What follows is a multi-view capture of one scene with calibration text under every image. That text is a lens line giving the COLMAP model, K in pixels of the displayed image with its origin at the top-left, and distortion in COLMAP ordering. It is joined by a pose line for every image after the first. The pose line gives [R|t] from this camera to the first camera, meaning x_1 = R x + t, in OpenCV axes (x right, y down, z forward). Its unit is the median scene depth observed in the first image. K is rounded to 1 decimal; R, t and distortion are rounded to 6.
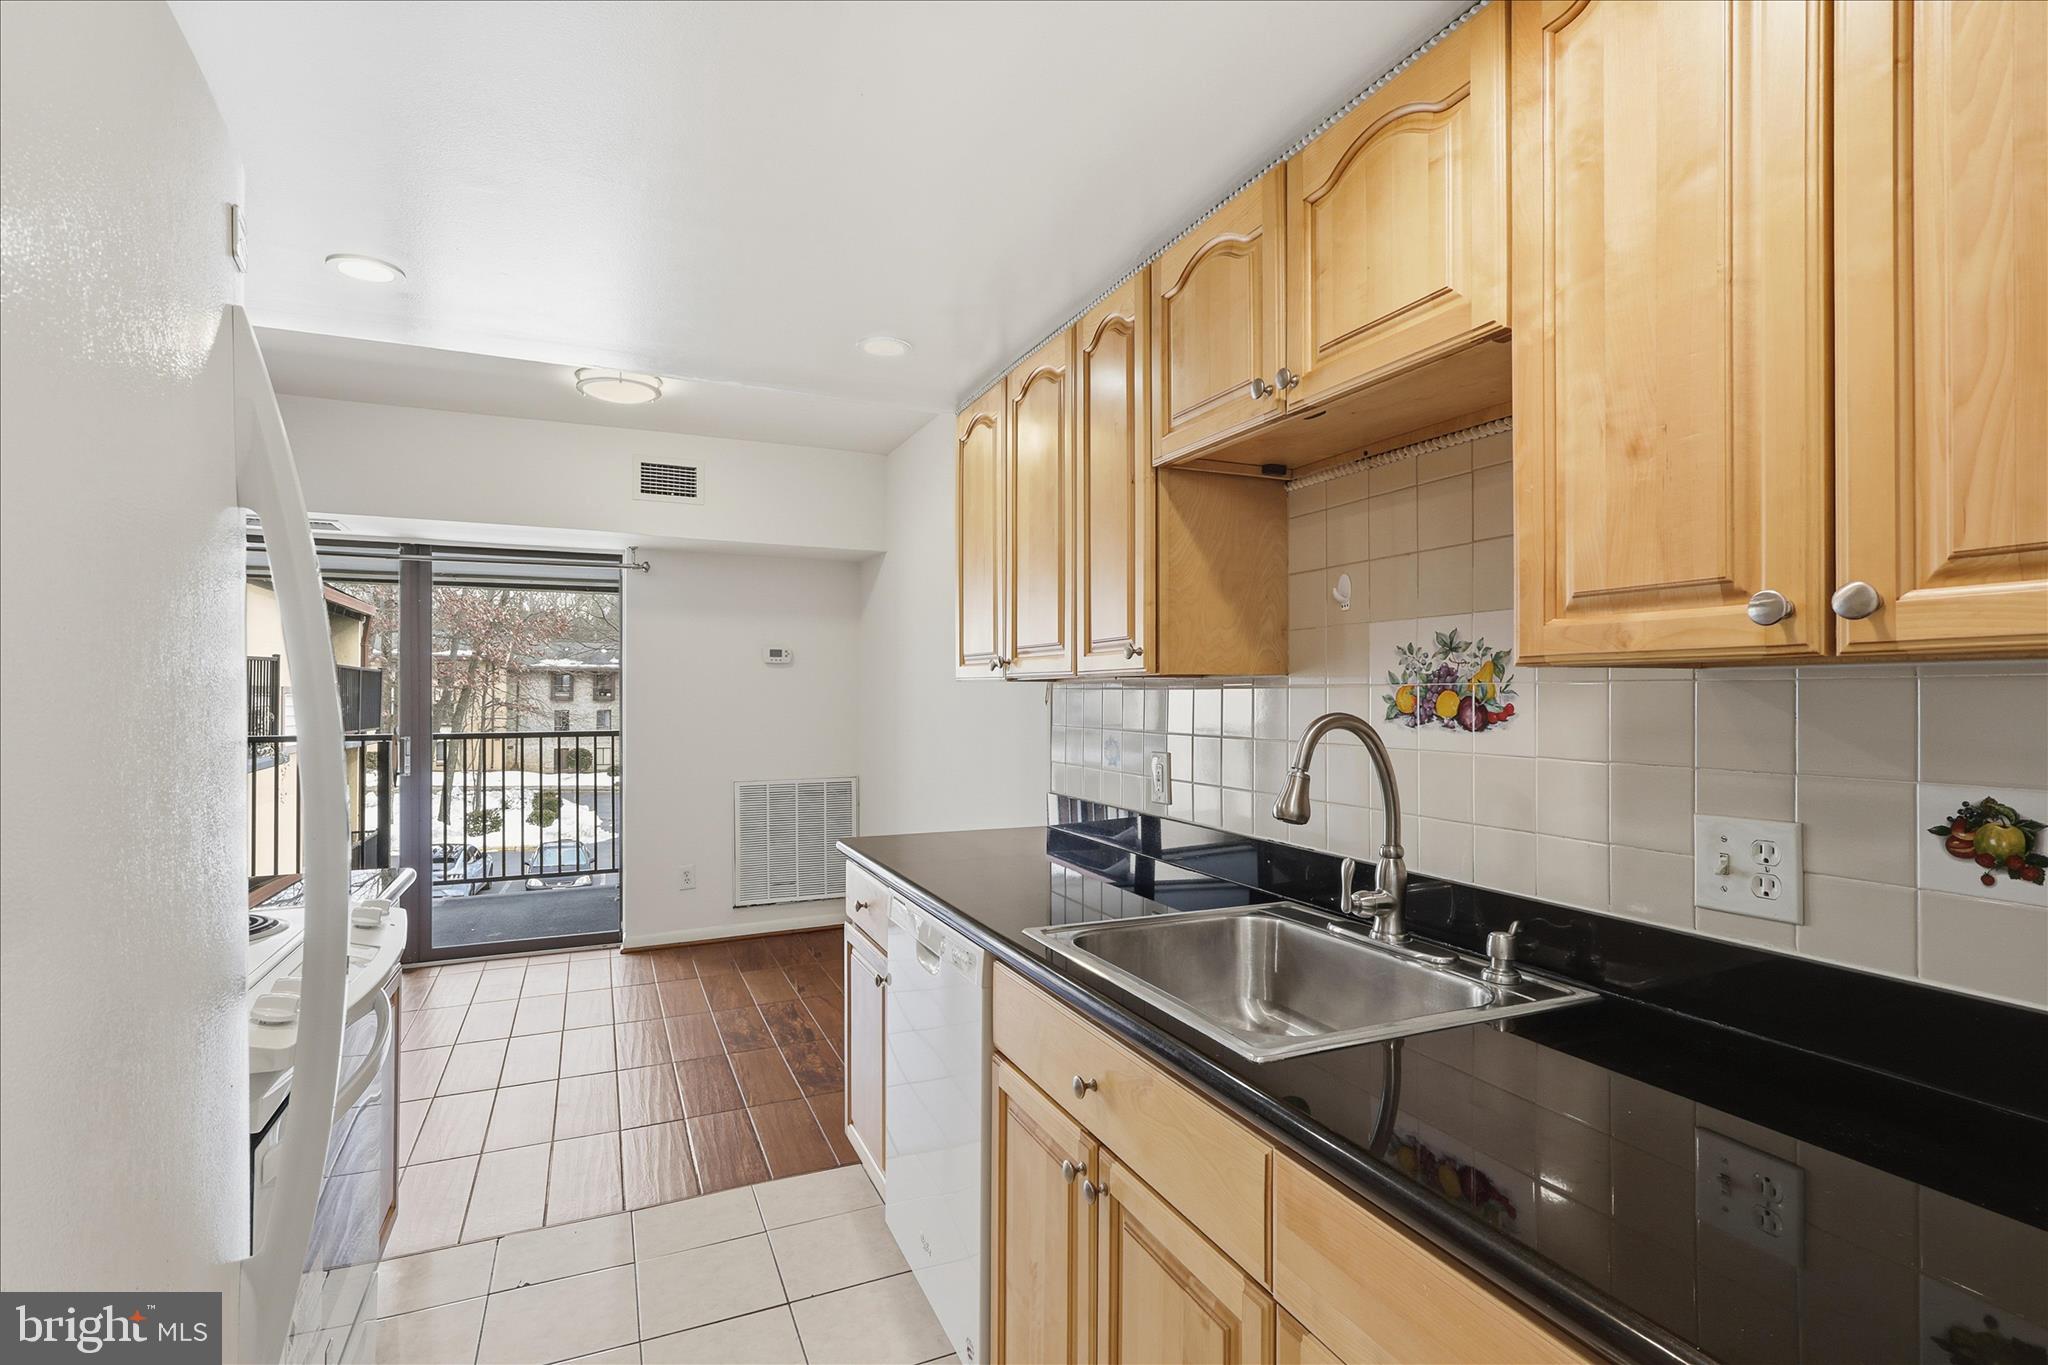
lens RADIAL K [[953.2, 0, 1018.4], [0, 953.2, 693.5], [0, 0, 1]] dist [0.003206, 0.000587]
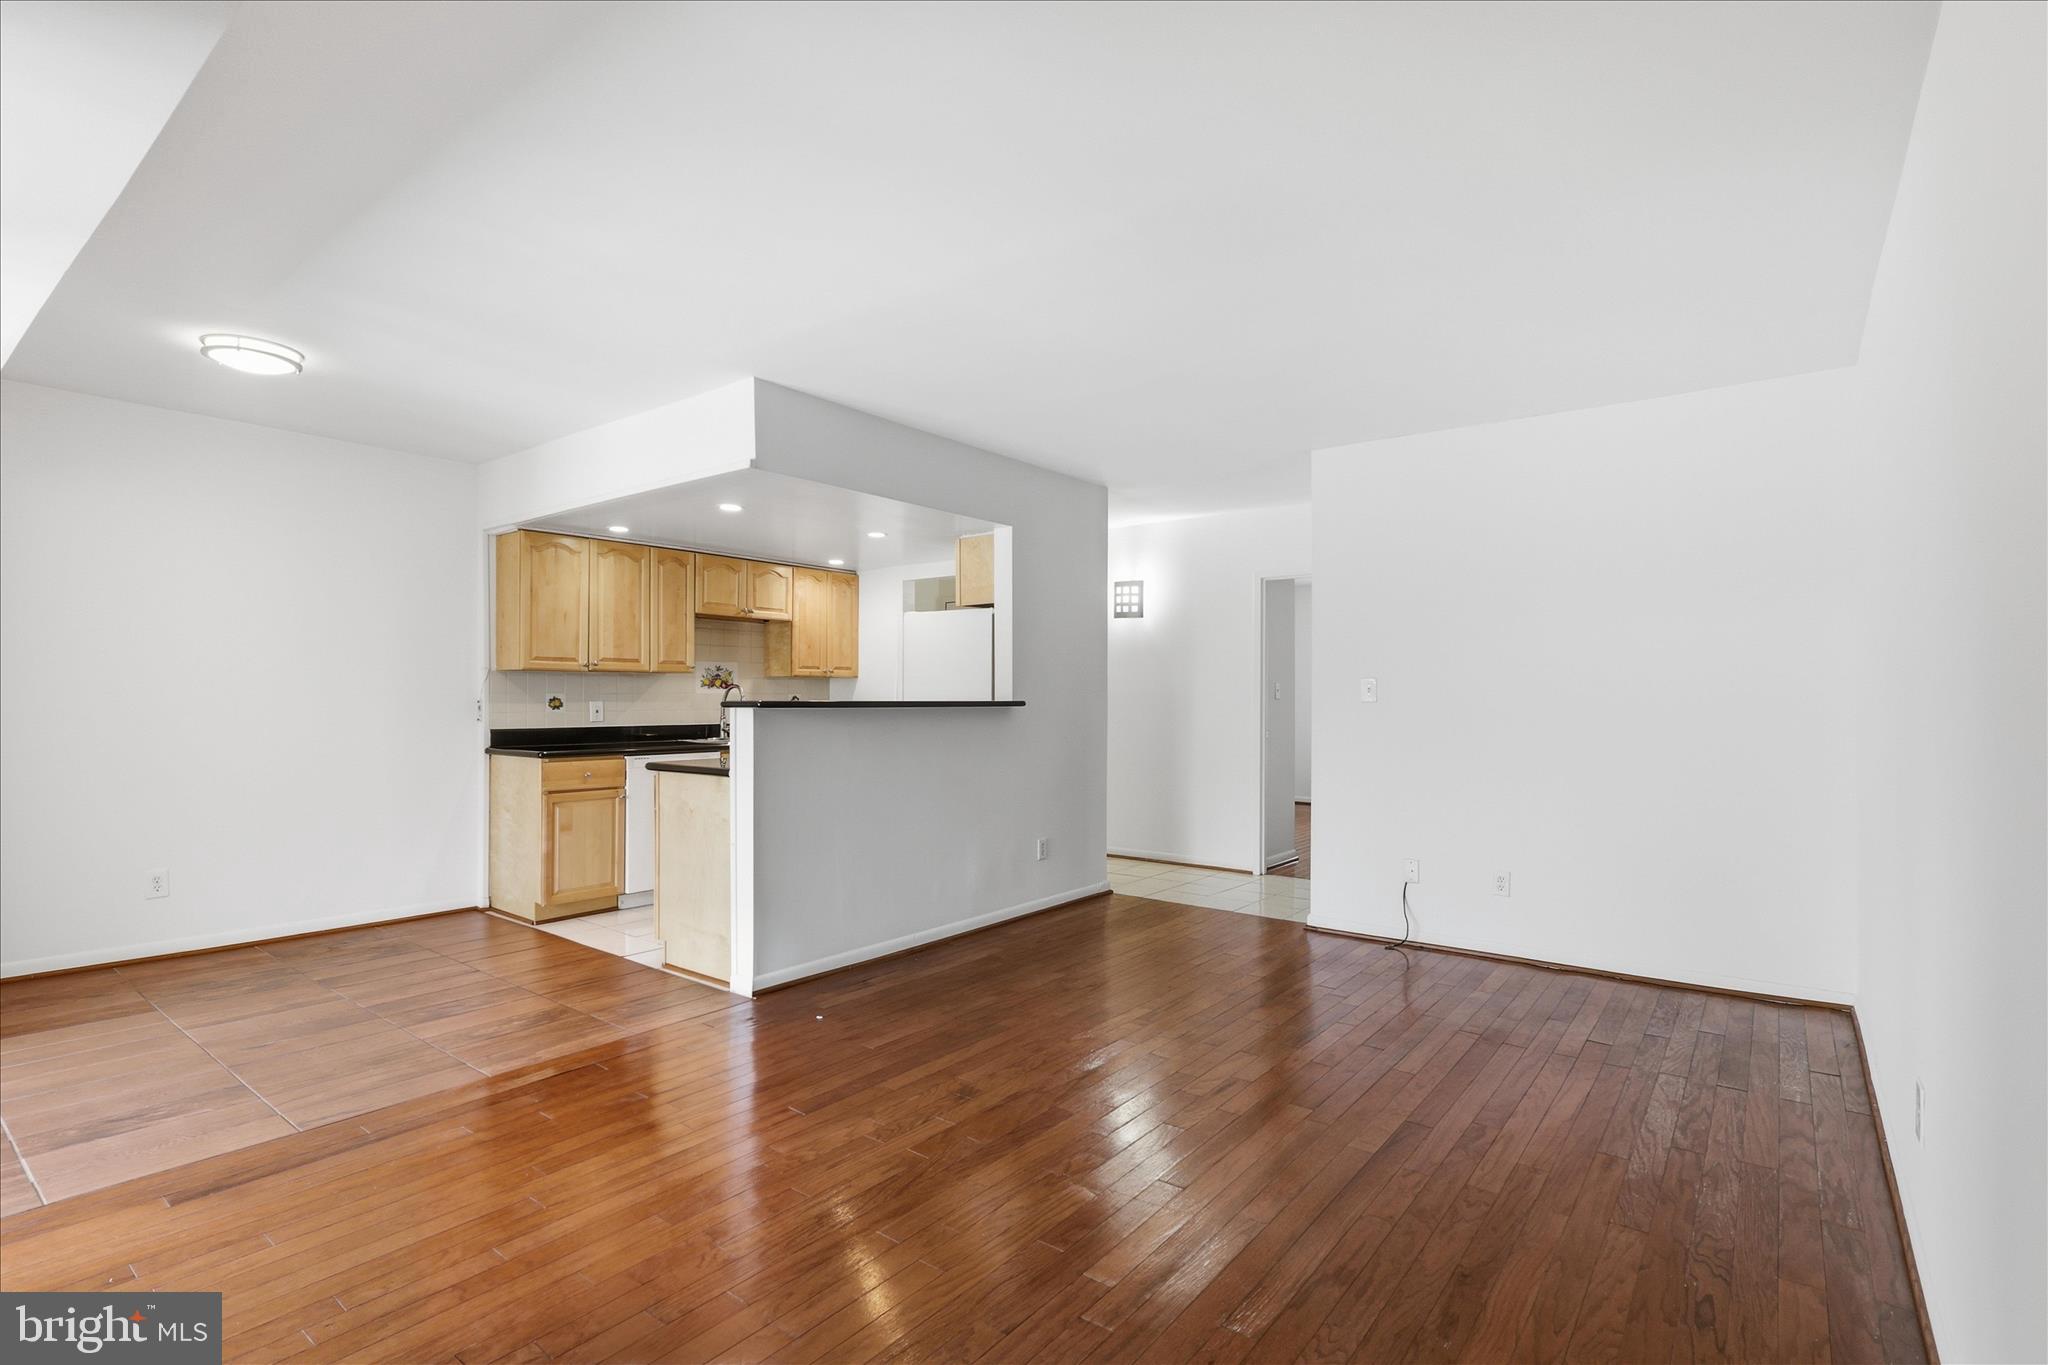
lens RADIAL K [[953.2, 0, 1018.4], [0, 953.2, 693.5], [0, 0, 1]] dist [0.003206, 0.000587]
pose [[-0.470997, 0.005060, 0.882120, -3.801859], [0.000291, 0.999984, -0.005581, 0.081128], [-0.882135, -0.002372, -0.470991, 1.765588]]
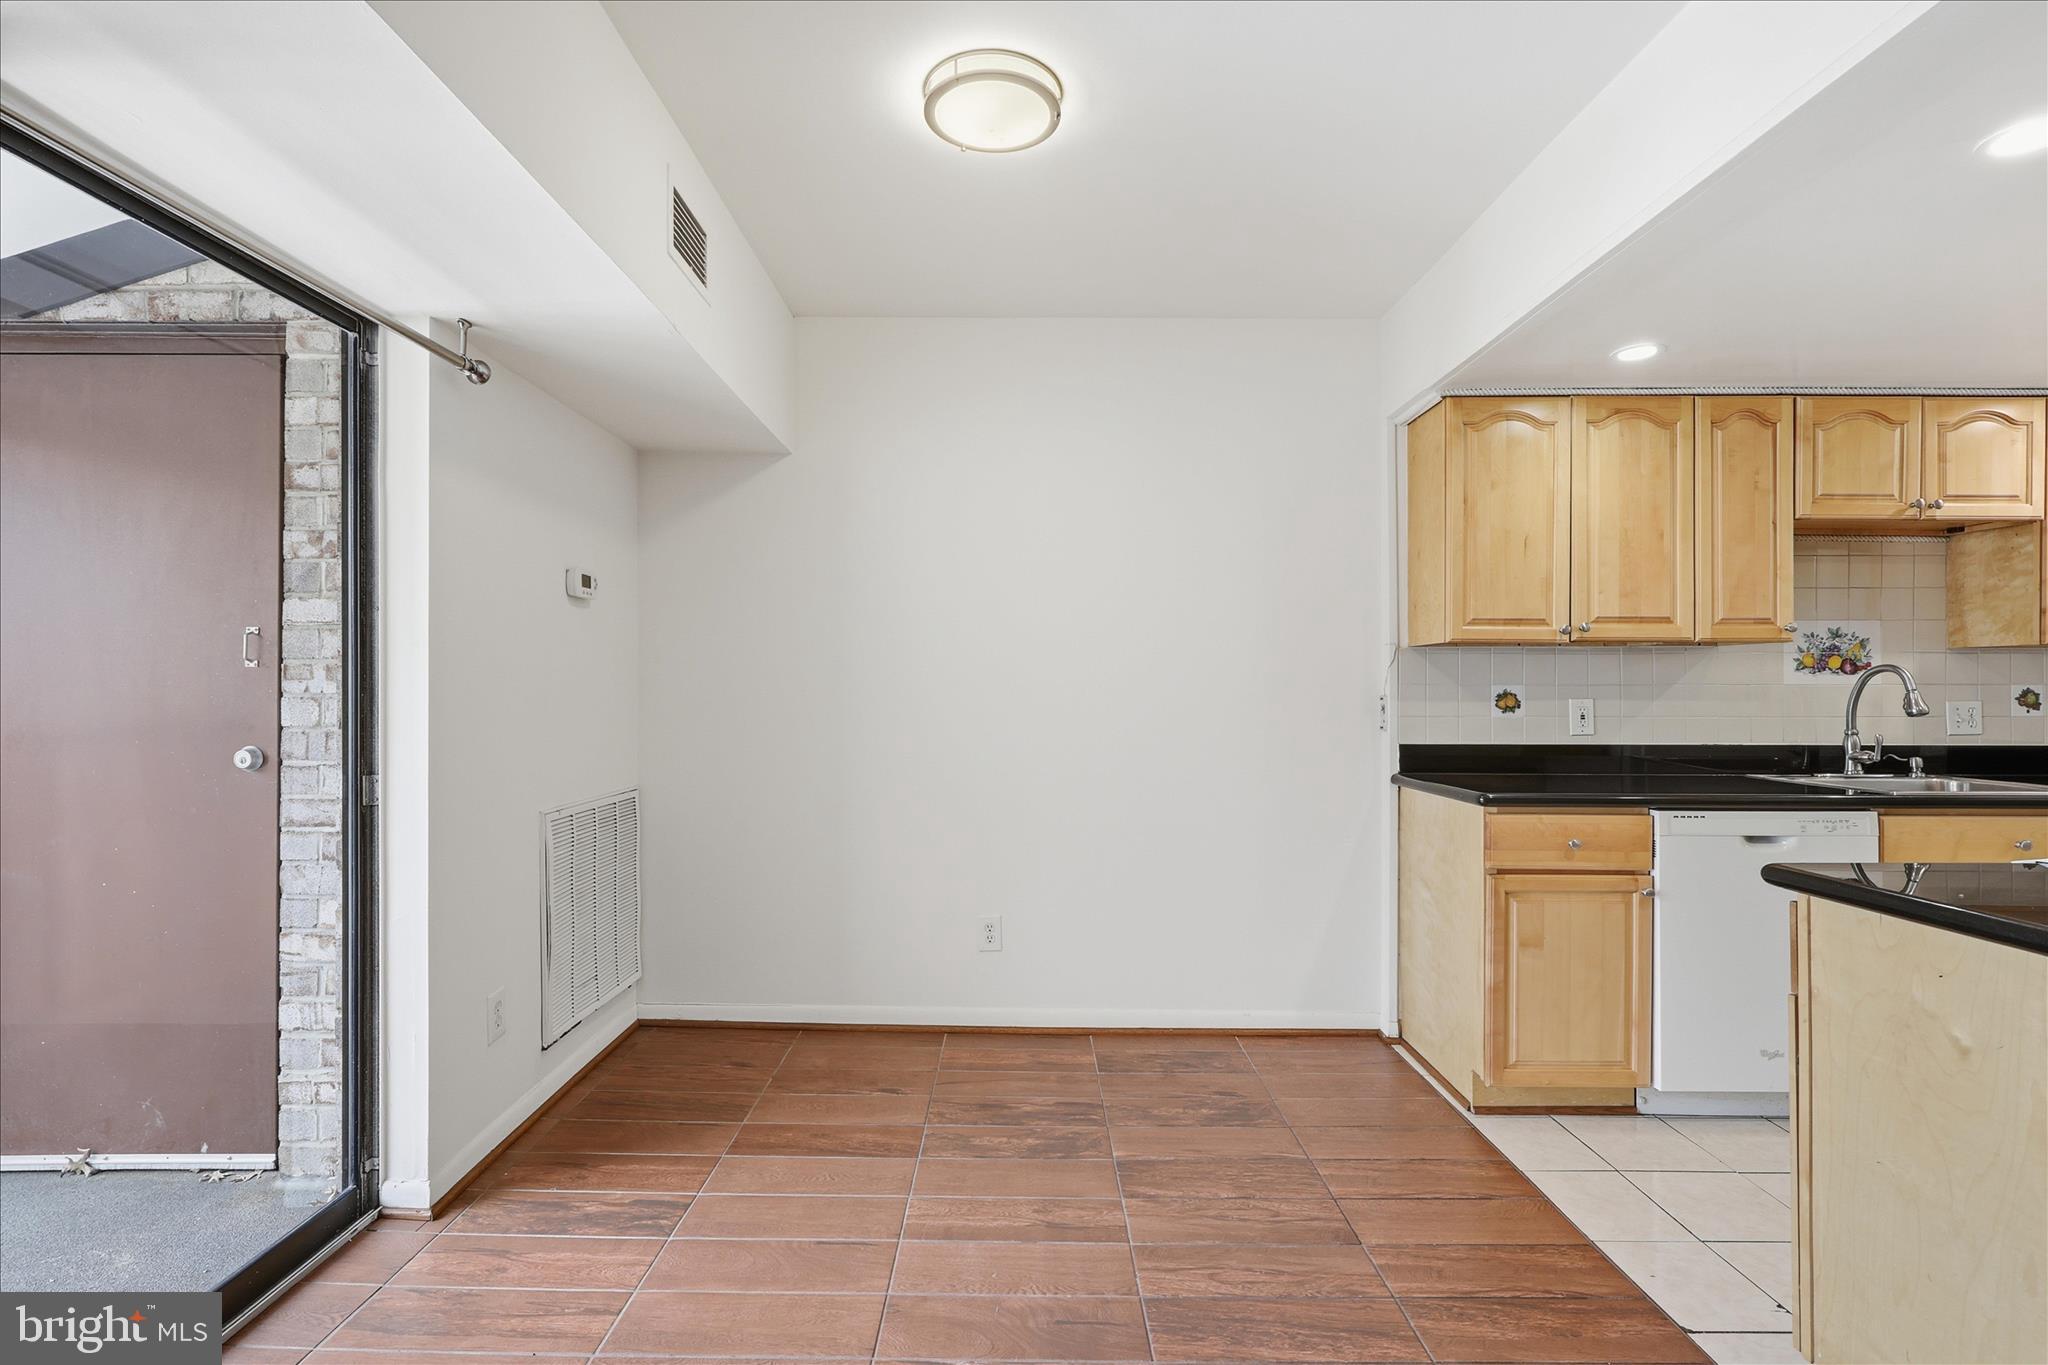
lens RADIAL K [[953.2, 0, 1018.4], [0, 953.2, 693.5], [0, 0, 1]] dist [0.003206, 0.000587]
pose [[0.411312, 0.002375, 0.911492, -2.160637], [-0.001621, 0.999997, -0.001875, 0.084983], [-0.911493, -0.000706, 0.411315, 1.726660]]
